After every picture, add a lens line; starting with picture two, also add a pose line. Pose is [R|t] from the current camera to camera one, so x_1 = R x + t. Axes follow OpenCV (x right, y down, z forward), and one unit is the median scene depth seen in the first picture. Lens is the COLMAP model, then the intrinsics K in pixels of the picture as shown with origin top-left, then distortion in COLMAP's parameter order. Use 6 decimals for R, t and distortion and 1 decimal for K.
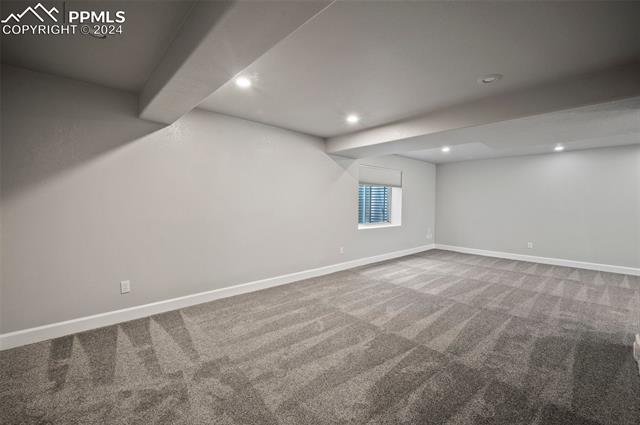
lens RADIAL K [[270.9, 0, 318.8], [0, 270.9, 209.8], [0, 0, 1]] dist [-0.001351, -0.000211]
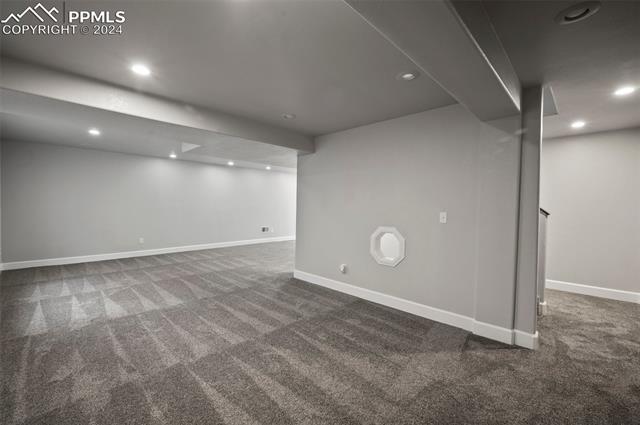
lens RADIAL K [[270.9, 0, 318.9], [0, 270.9, 210.5], [0, 0, 1]] dist [-0.001351, -0.000211]
pose [[-0.057895, -0.024931, 0.998011, -0.741066], [0.014089, 0.999568, 0.025787, -0.019068], [-0.998223, 0.015554, -0.057519, 0.885698]]
